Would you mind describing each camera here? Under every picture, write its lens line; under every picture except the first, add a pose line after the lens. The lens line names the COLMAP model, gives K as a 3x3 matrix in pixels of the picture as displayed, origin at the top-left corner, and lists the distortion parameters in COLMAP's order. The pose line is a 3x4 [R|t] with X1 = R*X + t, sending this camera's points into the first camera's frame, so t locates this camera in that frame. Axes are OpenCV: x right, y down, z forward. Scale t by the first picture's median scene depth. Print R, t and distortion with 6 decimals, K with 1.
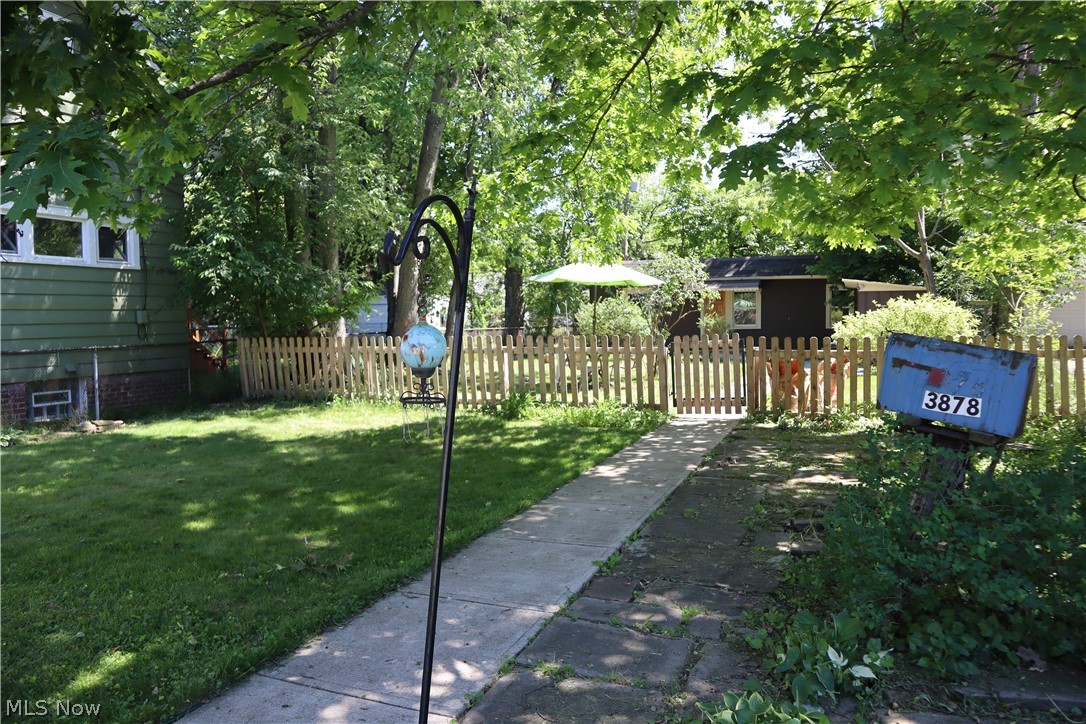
lens RADIAL K [[753.8, 0, 543.0], [0, 753.8, 362.0], [0, 0, 1]] dist [-0.112100, 0.069791]
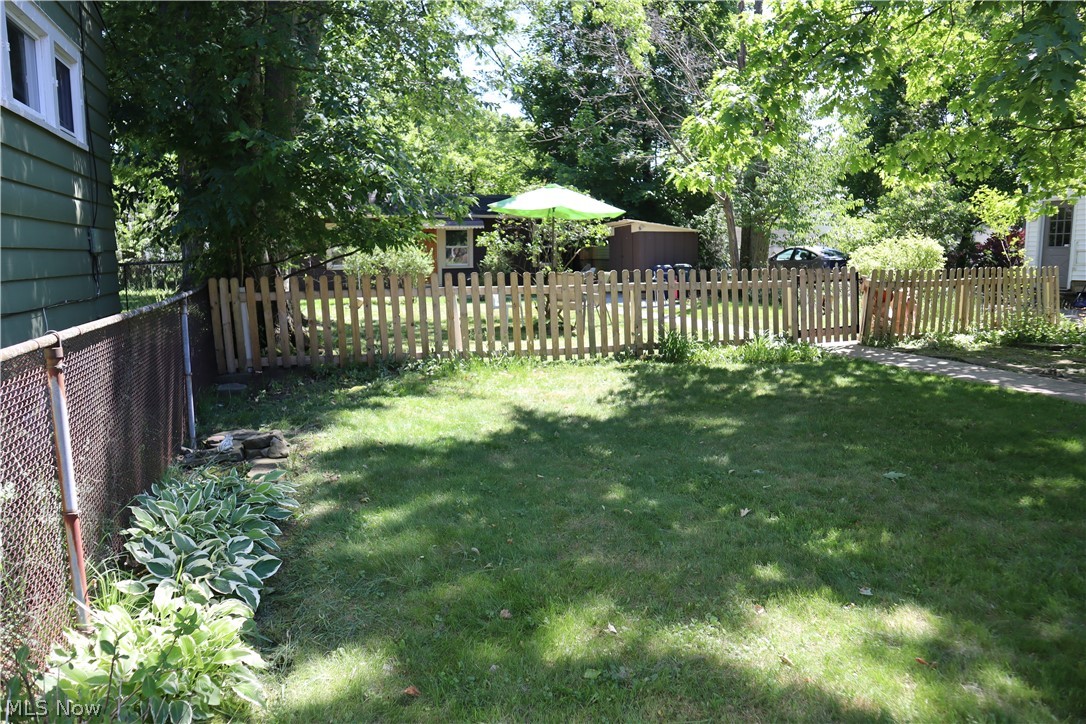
lens RADIAL K [[753.8, 0, 543.0], [0, 753.8, 362.0], [0, 0, 1]] dist [-0.112100, 0.069791]
pose [[0.766349, -0.083379, 0.636991, -0.736592], [0.035687, 0.995536, 0.087377, -0.009401], [-0.641433, -0.044229, 0.765903, 0.432933]]
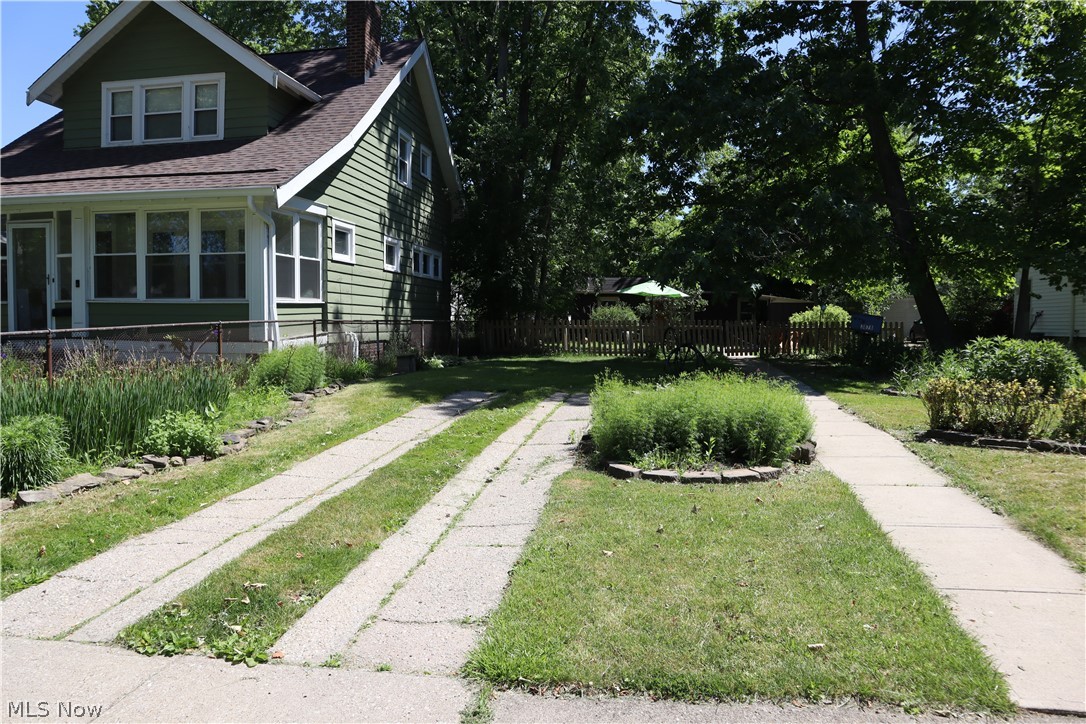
lens RADIAL K [[753.8, 0, 543.0], [0, 753.8, 362.0], [0, 0, 1]] dist [-0.112100, 0.069791]
pose [[0.980479, 0.006743, 0.196510, -0.767024], [-0.004953, 0.999942, -0.009595, 0.108050], [-0.196563, 0.008434, 0.980455, -1.027669]]
